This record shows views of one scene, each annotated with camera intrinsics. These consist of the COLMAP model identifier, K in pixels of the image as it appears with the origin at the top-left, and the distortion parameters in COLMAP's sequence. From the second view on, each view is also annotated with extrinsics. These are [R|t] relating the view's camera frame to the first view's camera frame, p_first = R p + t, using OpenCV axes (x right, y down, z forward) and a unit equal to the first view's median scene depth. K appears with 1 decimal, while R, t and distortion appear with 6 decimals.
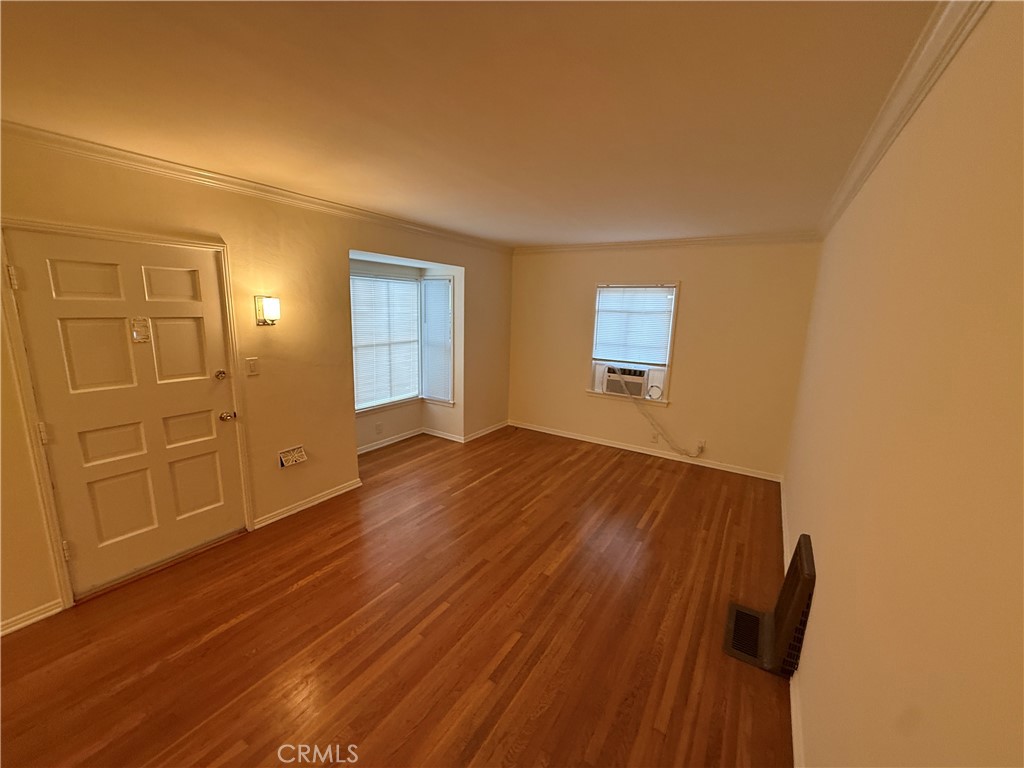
lens RADIAL K [[407.7, 0, 509.5], [0, 407.7, 383.5], [0, 0, 1]] dist [0.000936, -0.000030]
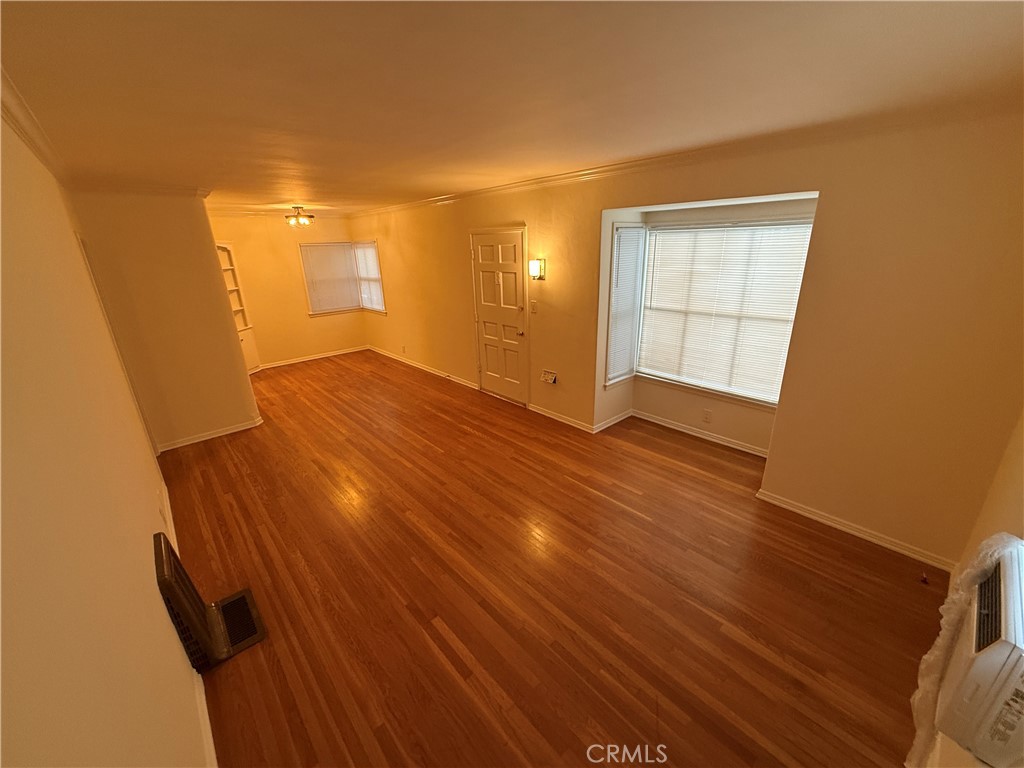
lens RADIAL K [[407.7, 0, 509.5], [0, 407.7, 383.5], [0, 0, 1]] dist [0.000936, -0.000030]
pose [[-0.268389, 0.291500, -0.918148, 0.934596], [-0.162028, 0.925878, 0.341317, -0.299384], [0.949586, 0.240371, -0.201264, 1.374176]]
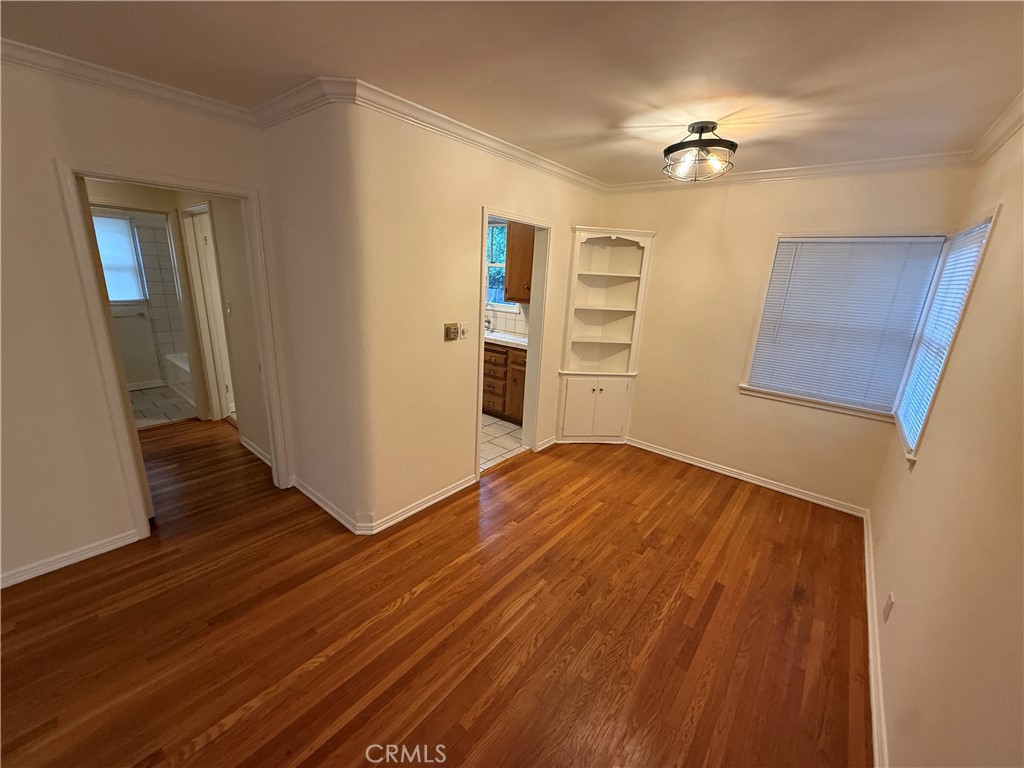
lens RADIAL K [[407.7, 0, 509.5], [0, 407.7, 383.5], [0, 0, 1]] dist [0.000936, -0.000030]
pose [[-0.989246, -0.107723, 0.098931, -0.692952], [-0.052771, 0.893735, 0.445481, -0.133183], [-0.136406, 0.435470, -0.889809, 0.713606]]
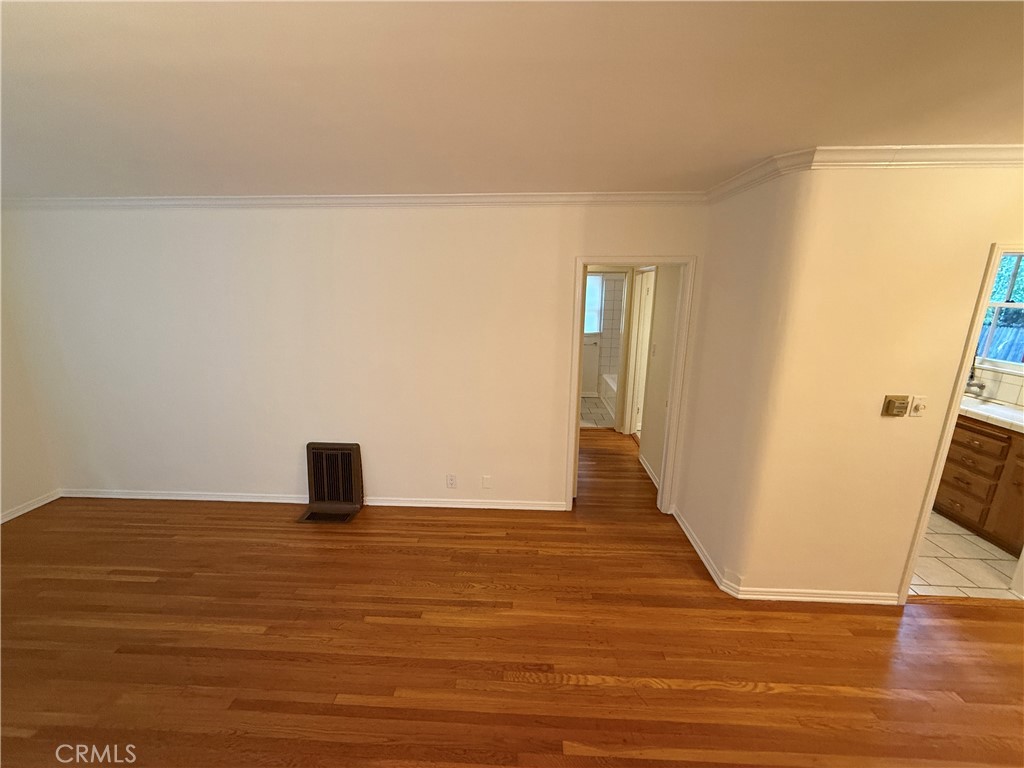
lens RADIAL K [[407.7, 0, 509.5], [0, 407.7, 383.5], [0, 0, 1]] dist [0.000936, -0.000030]
pose [[-0.495013, -0.235911, 0.836246, -0.720075], [0.145033, 0.926499, 0.347224, -0.216493], [-0.856696, 0.293164, -0.424414, 0.750449]]
